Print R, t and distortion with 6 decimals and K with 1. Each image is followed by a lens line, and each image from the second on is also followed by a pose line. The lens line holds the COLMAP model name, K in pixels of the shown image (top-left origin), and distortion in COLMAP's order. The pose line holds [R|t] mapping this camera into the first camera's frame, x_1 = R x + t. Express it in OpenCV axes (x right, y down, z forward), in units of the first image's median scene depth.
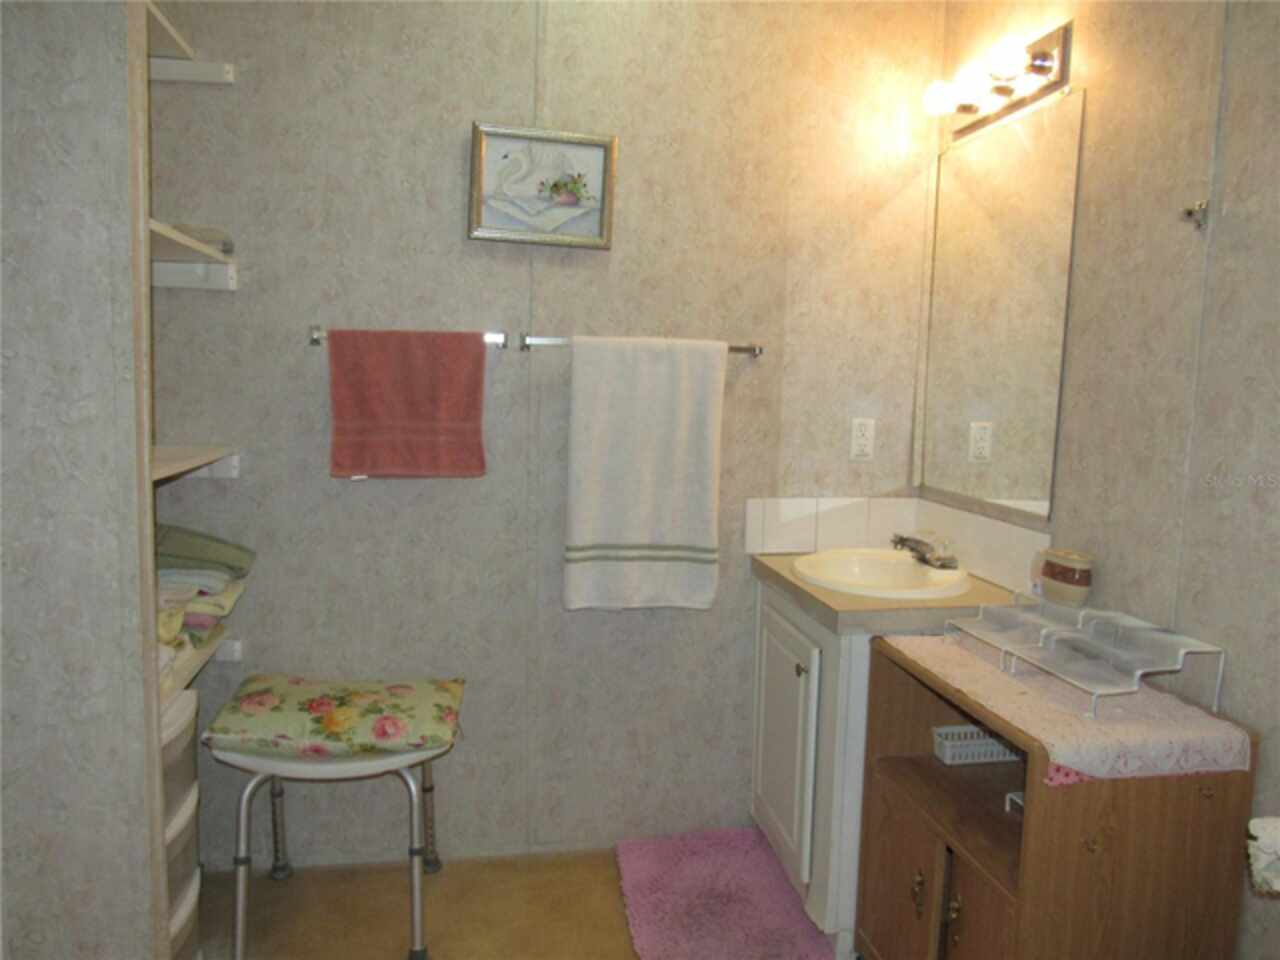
lens RADIAL K [[906.4, 0, 638.3], [0, 906.4, 475.2], [0, 0, 1]] dist [-0.022007, 0.001807]
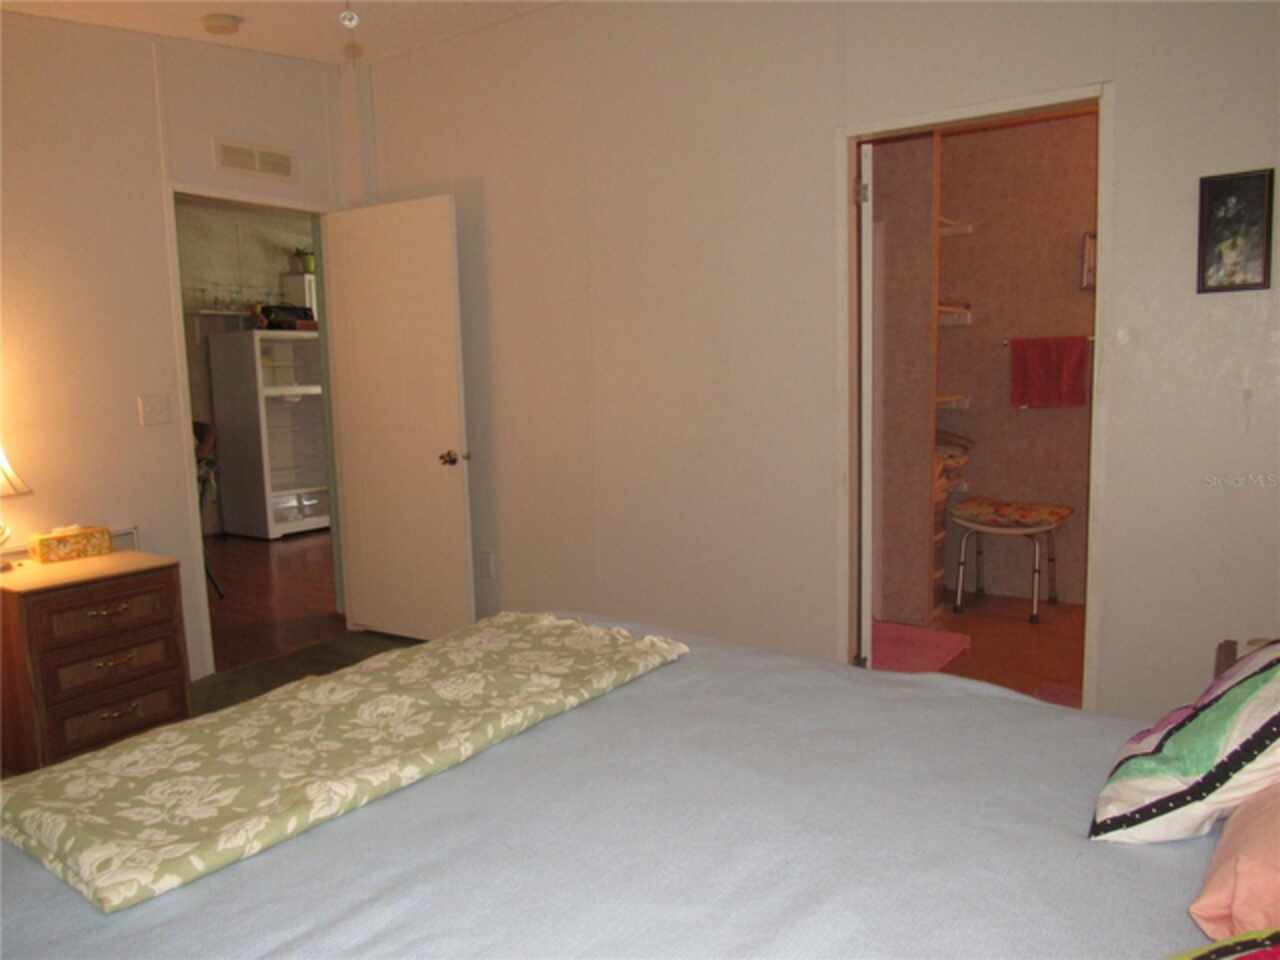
lens RADIAL K [[906.4, 0, 639.4], [0, 906.4, 478.8], [0, 0, 1]] dist [-0.022007, 0.001807]
pose [[0.697123, 0.033630, -0.716162, 0.616353], [-0.034104, 0.999324, 0.013730, 0.179759], [0.716140, 0.014852, 0.697799, -1.180126]]
